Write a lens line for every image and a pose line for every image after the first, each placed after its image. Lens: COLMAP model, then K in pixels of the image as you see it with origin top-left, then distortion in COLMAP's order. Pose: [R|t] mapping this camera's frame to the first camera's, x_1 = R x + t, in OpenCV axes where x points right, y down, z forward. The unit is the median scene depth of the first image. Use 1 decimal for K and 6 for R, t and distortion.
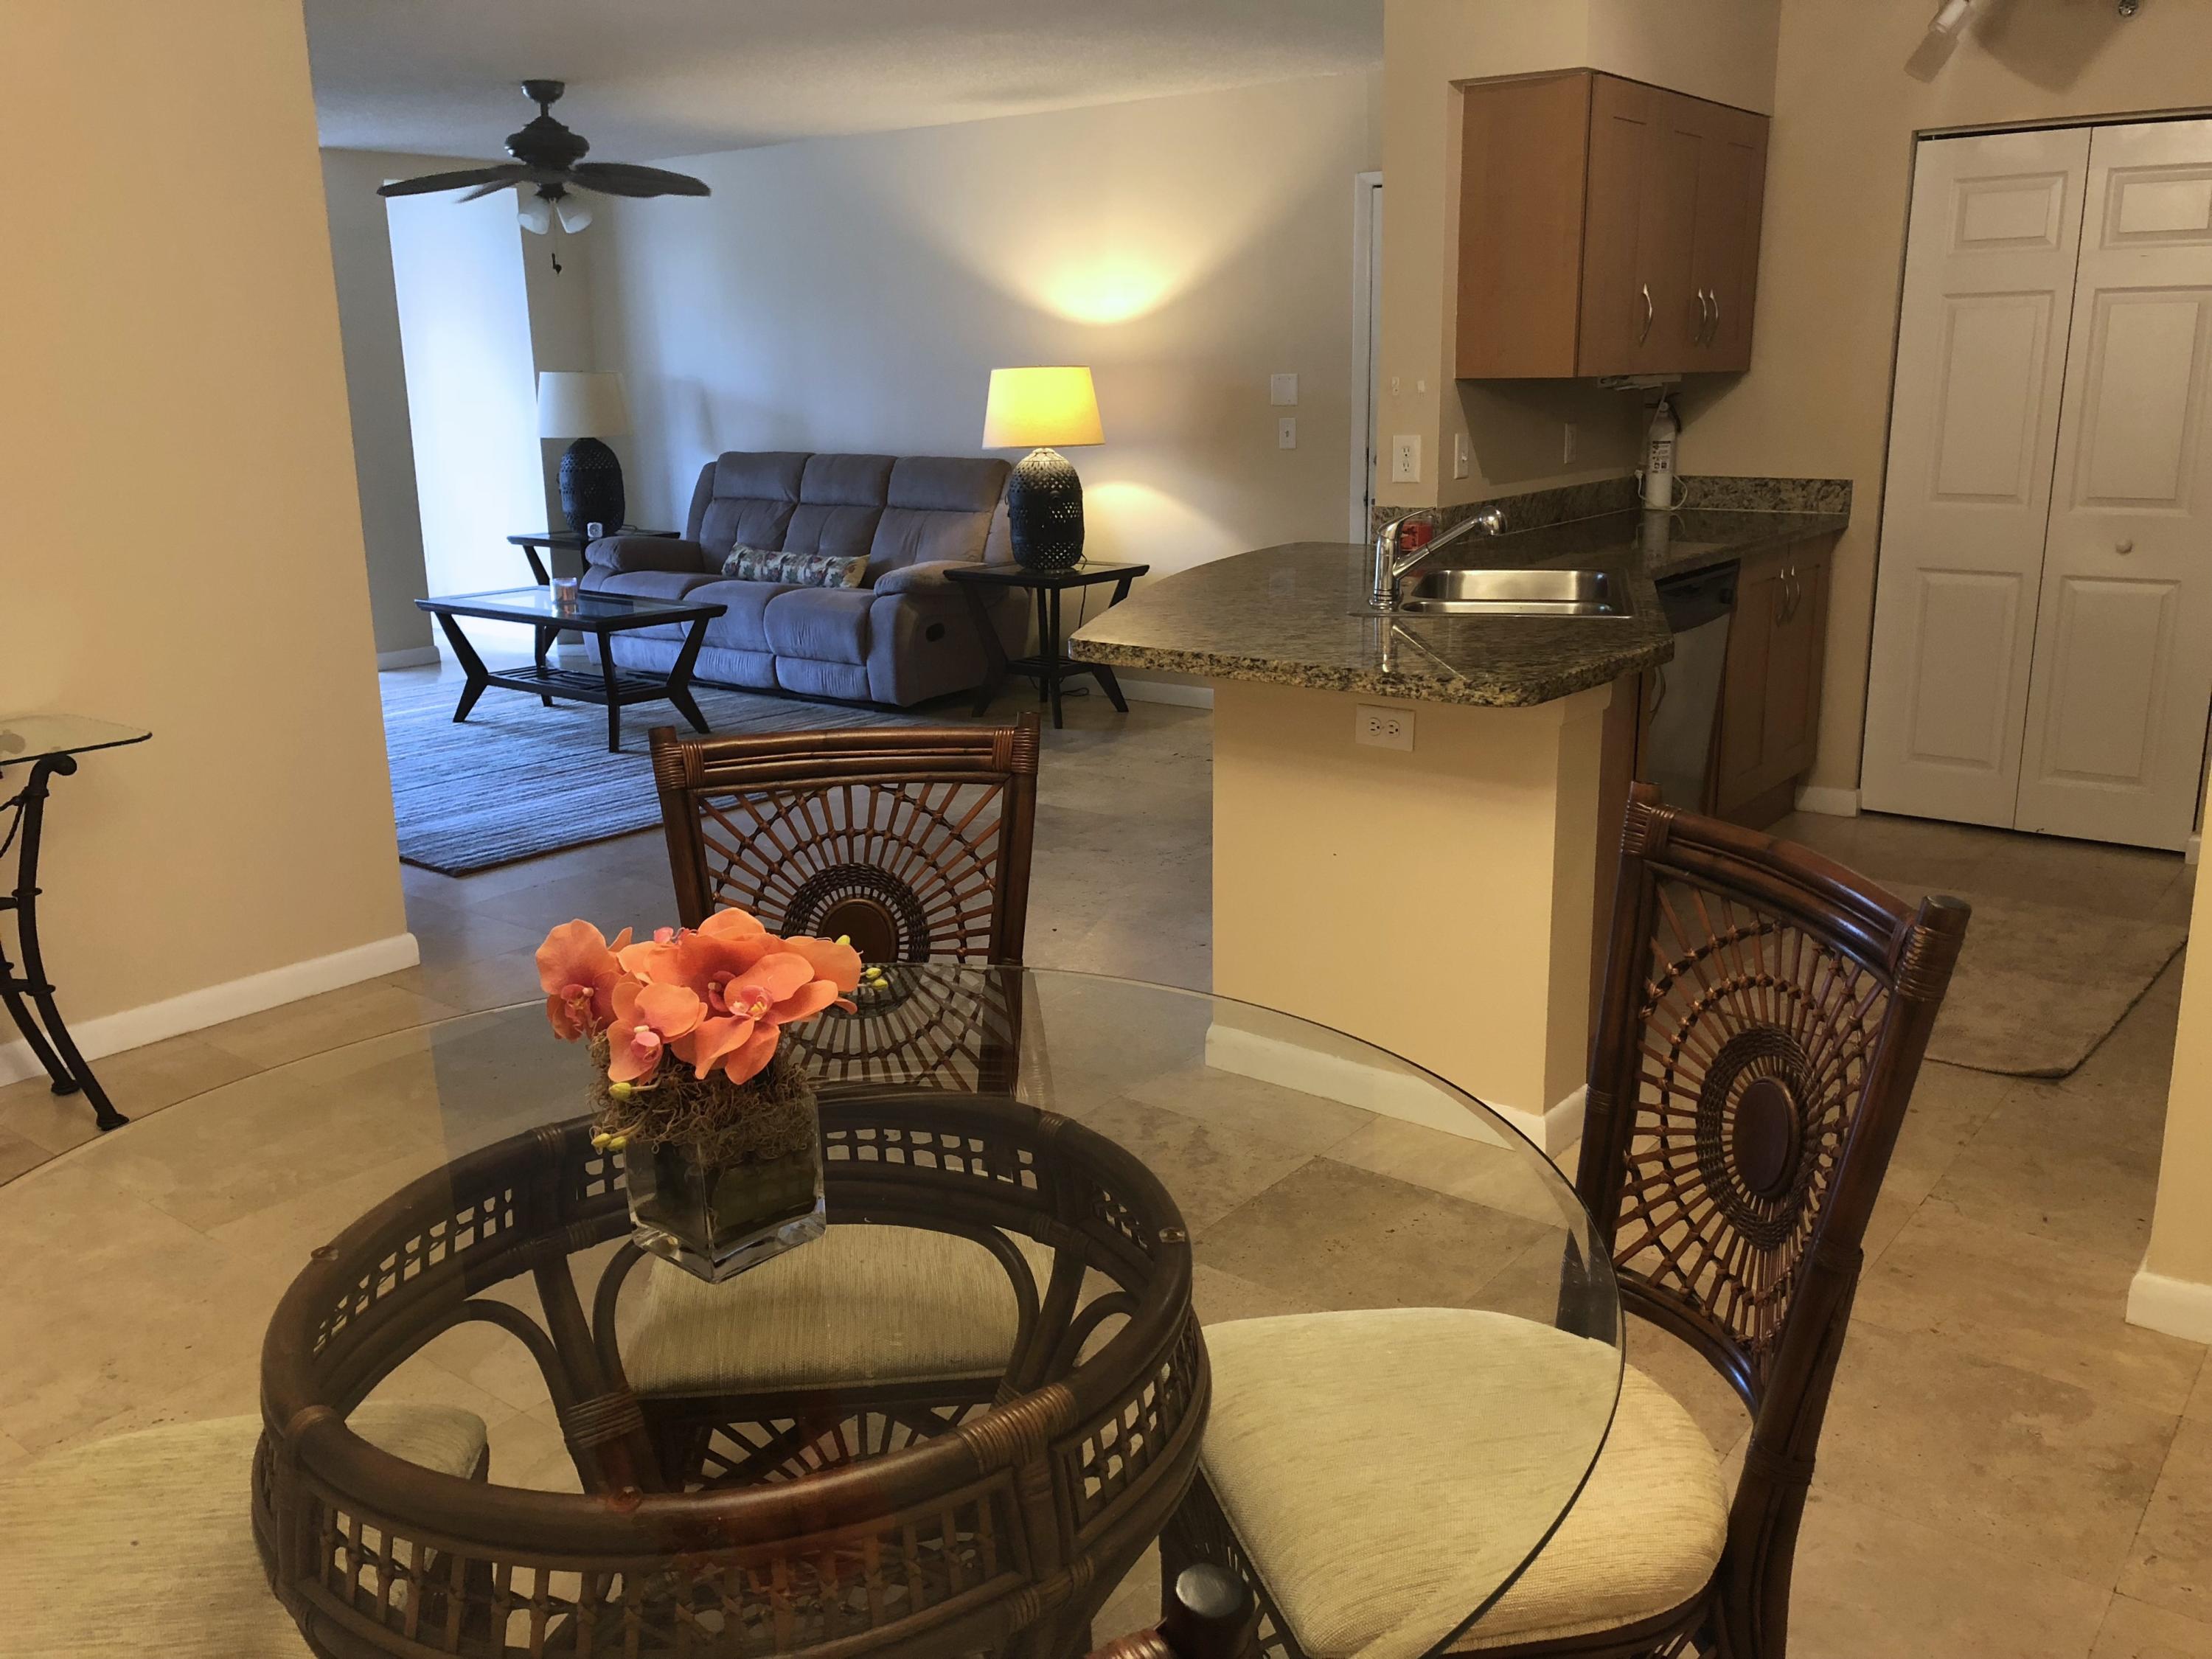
lens RADIAL K [[1839.6, 0, 1106.0], [0, 1839.6, 829.5], [0, 0, 1]] dist [0.000498, 0.006274]
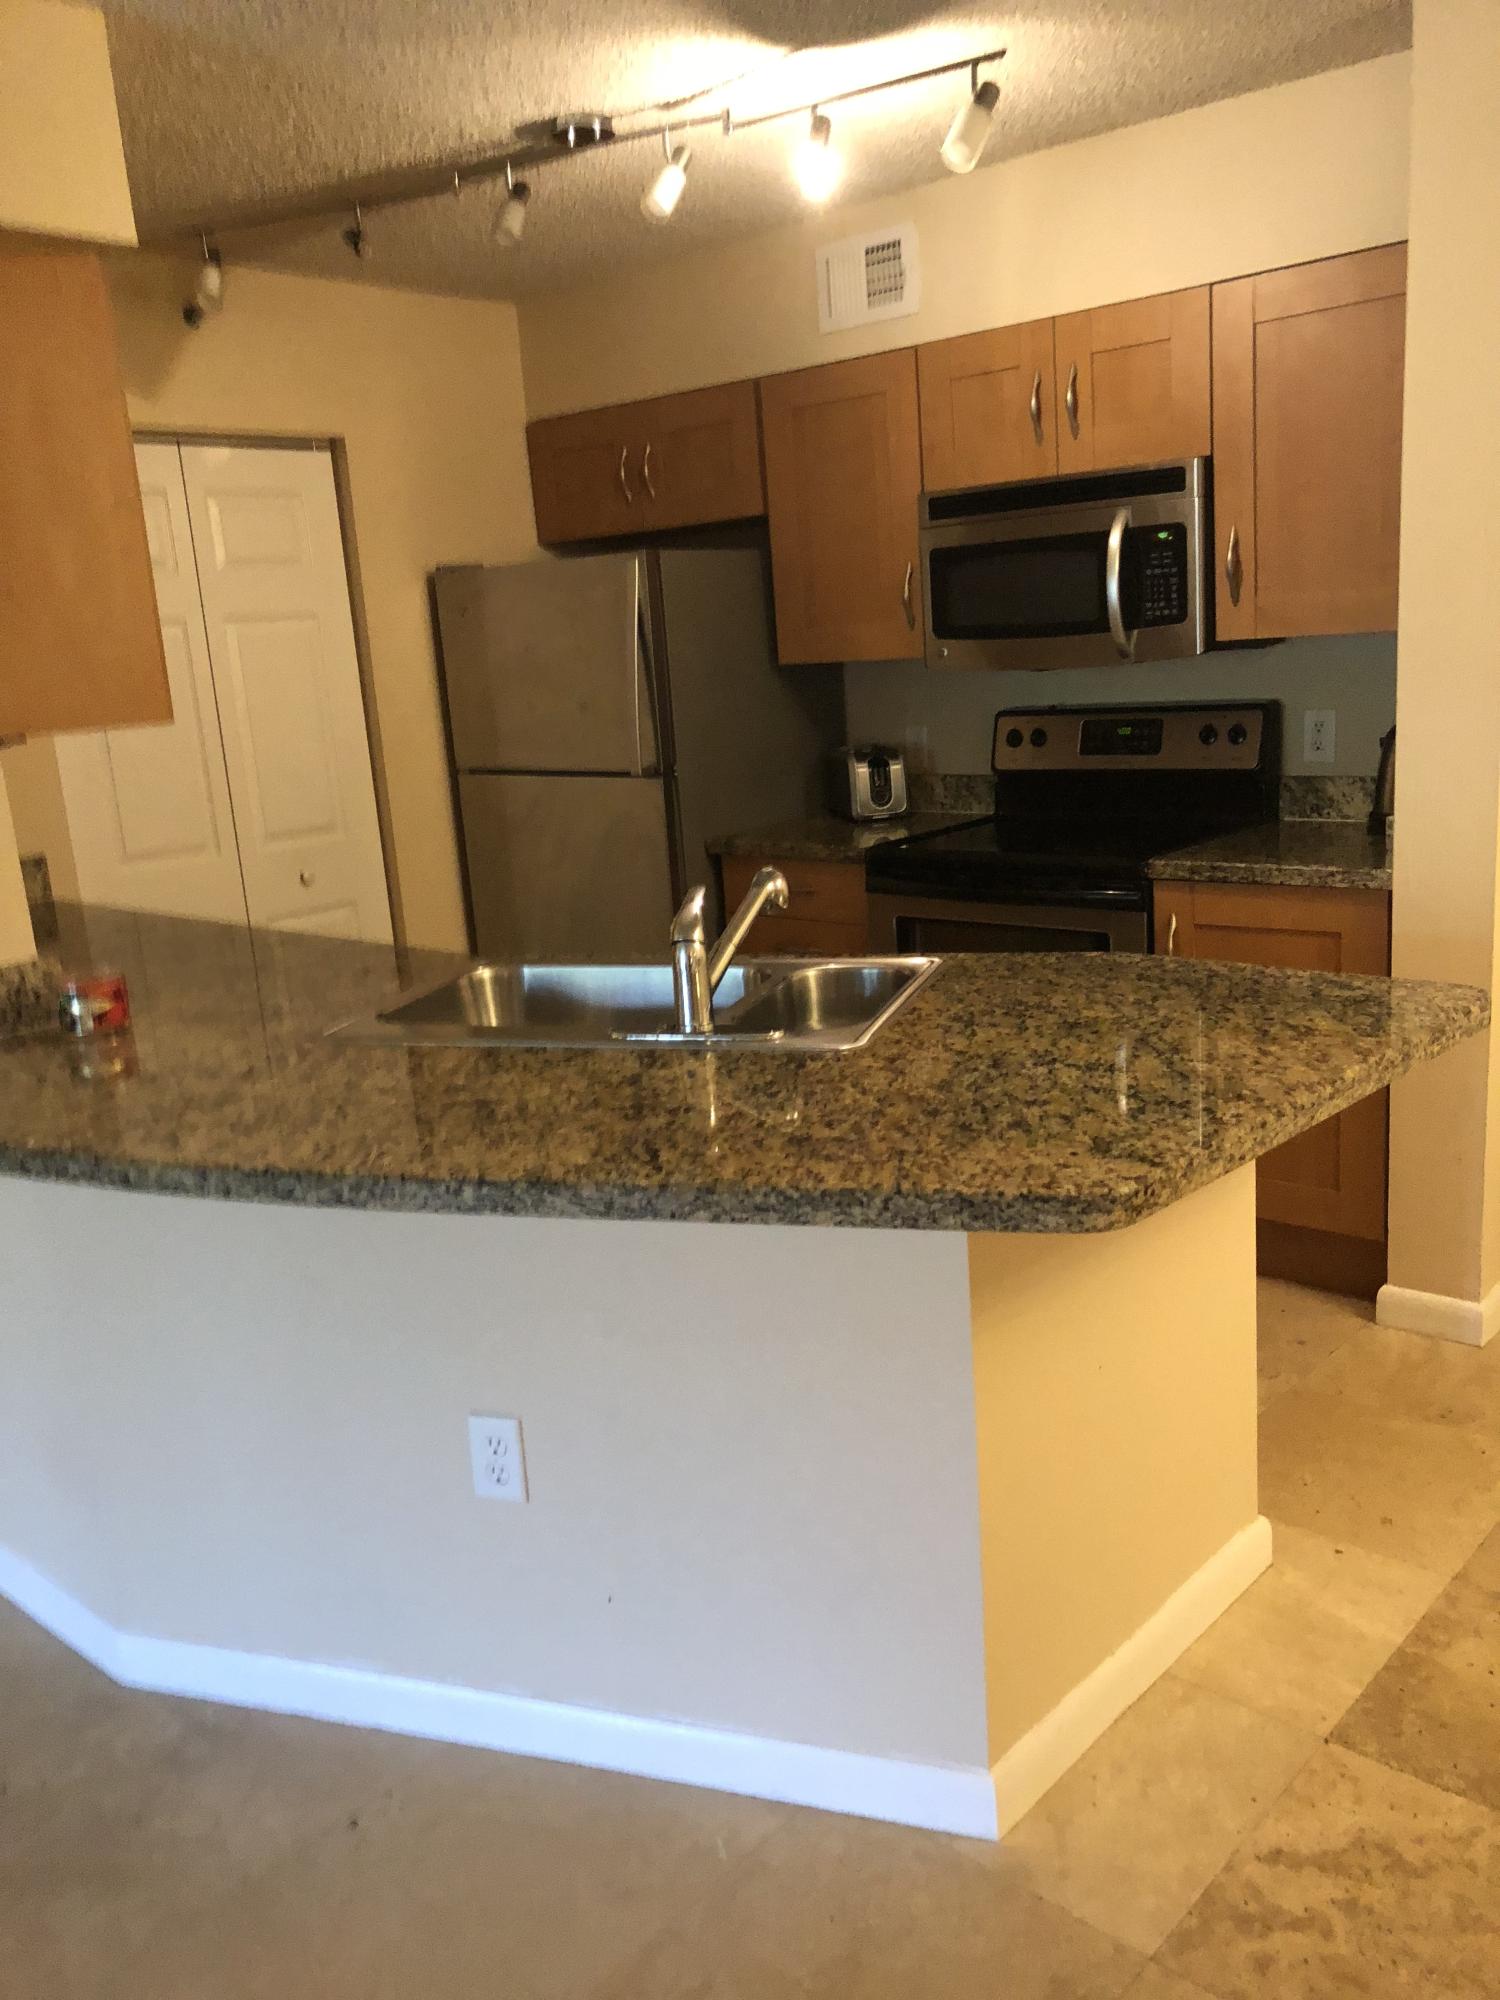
lens RADIAL K [[1633.8, 0, 743.0], [0, 1633.8, 1033.2], [0, 0, 1]] dist [0.018801, 0.011544]
pose [[0.072424, -0.226735, 0.971260, -0.356387], [0.311966, 0.930104, 0.193865, -0.209980], [-0.947329, 0.288959, 0.138096, 0.827363]]
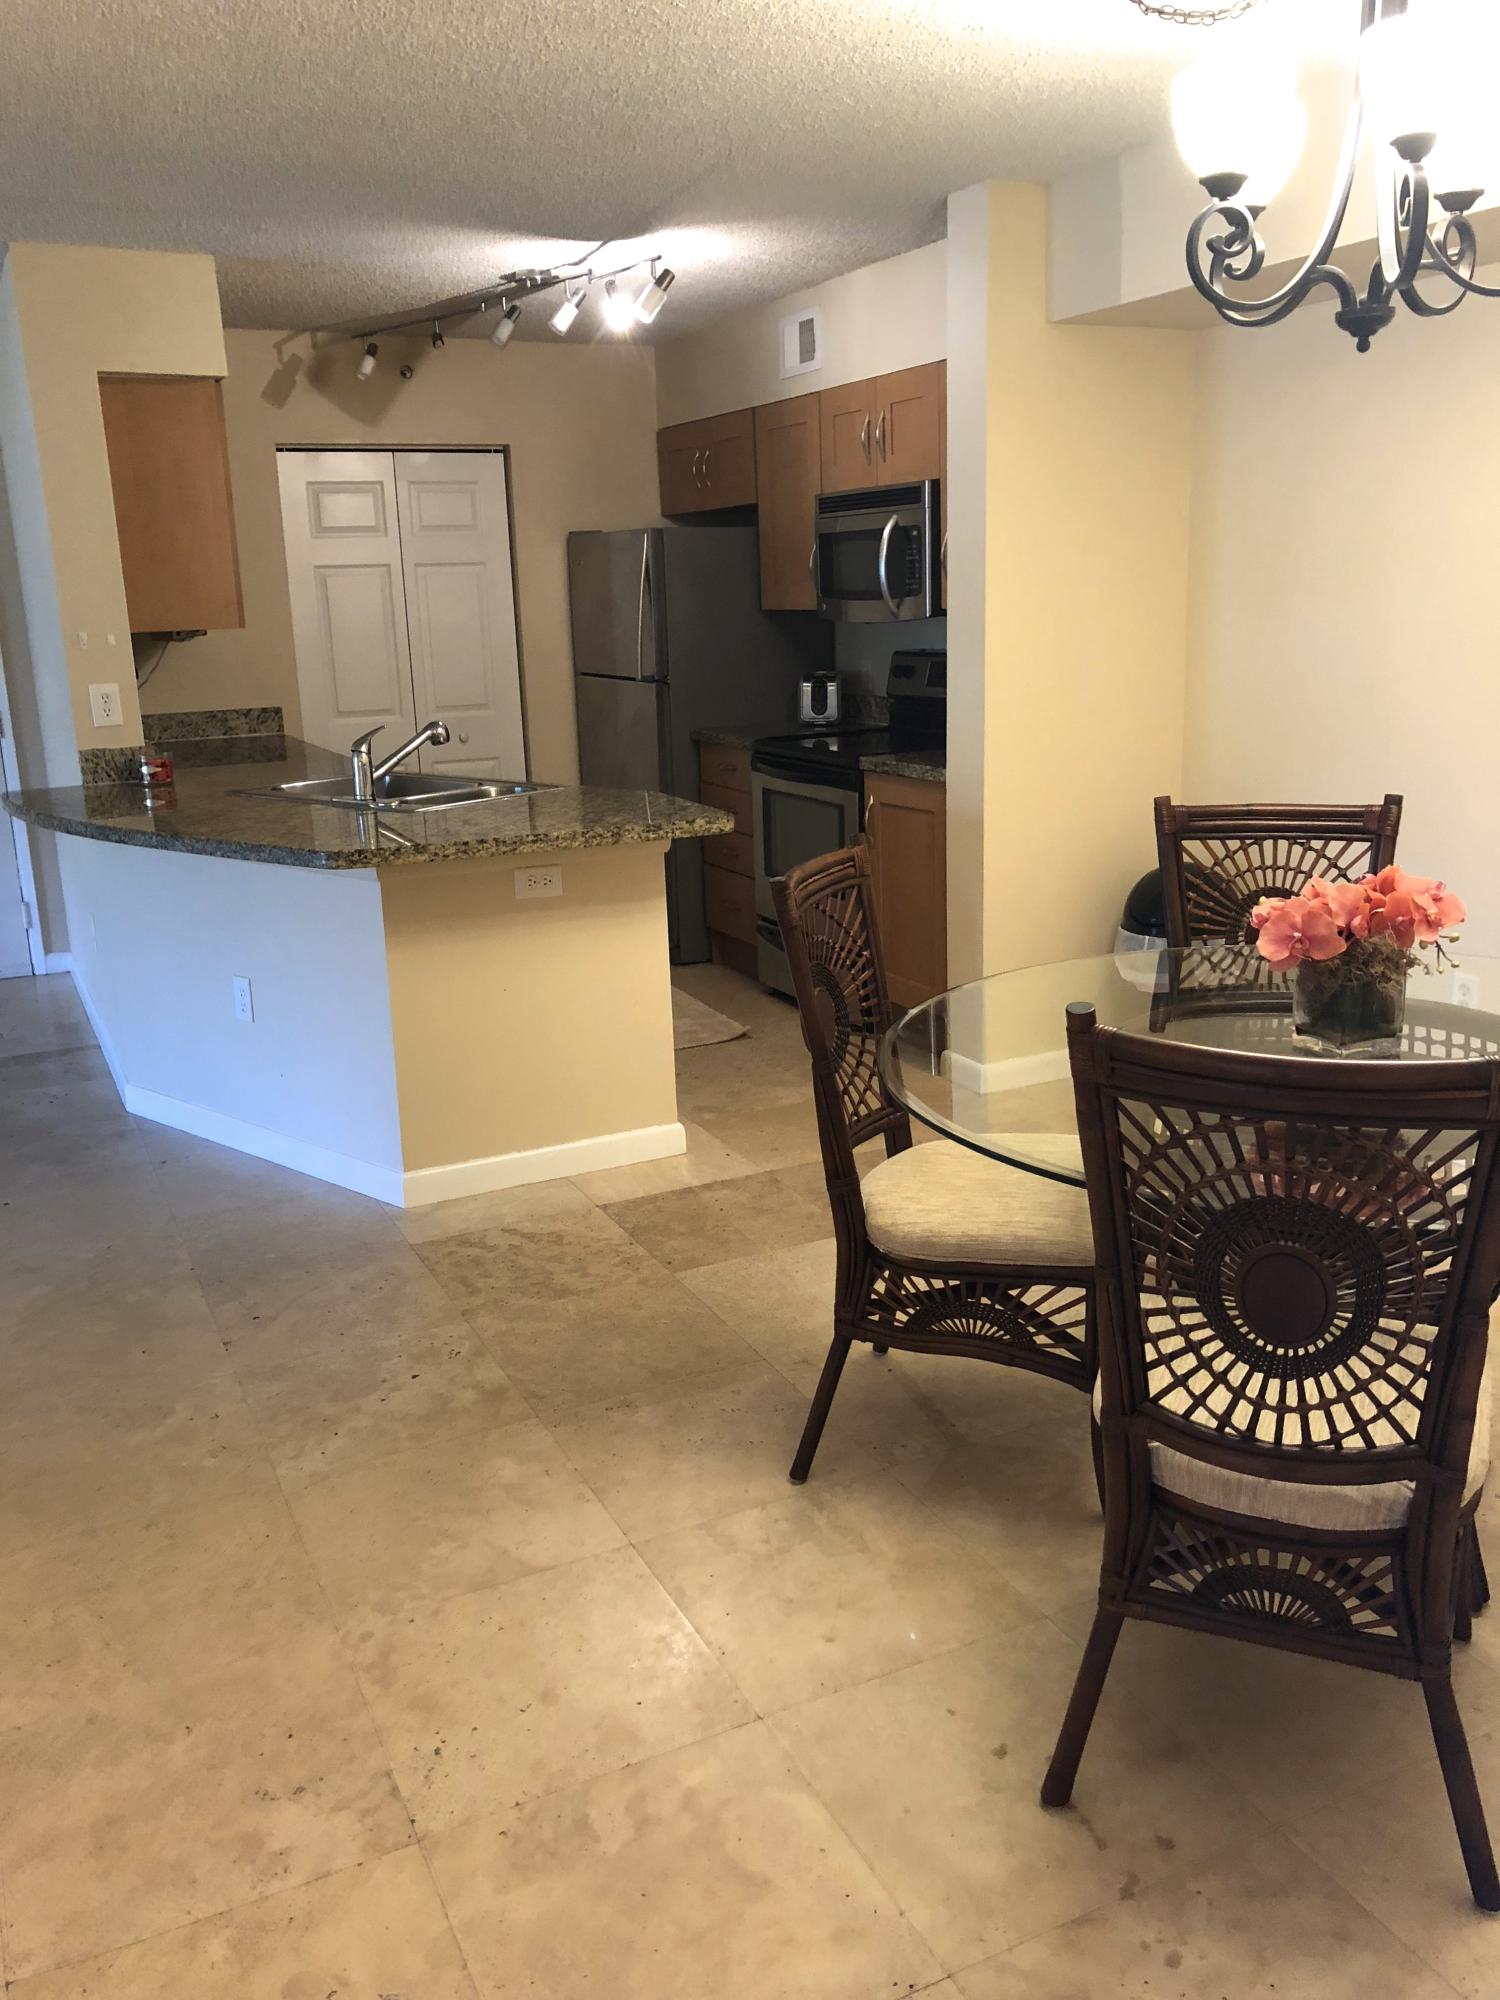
lens RADIAL K [[1604.6, 0, 750.0], [0, 1604.6, 1000.0], [0, 0, 1]] dist [0.062617, -0.218056]
pose [[0.429958, -0.219578, 0.875741, -0.638236], [0.246486, 0.961675, 0.120109, -0.059106], [-0.868551, 0.164216, 0.467603, 0.274601]]
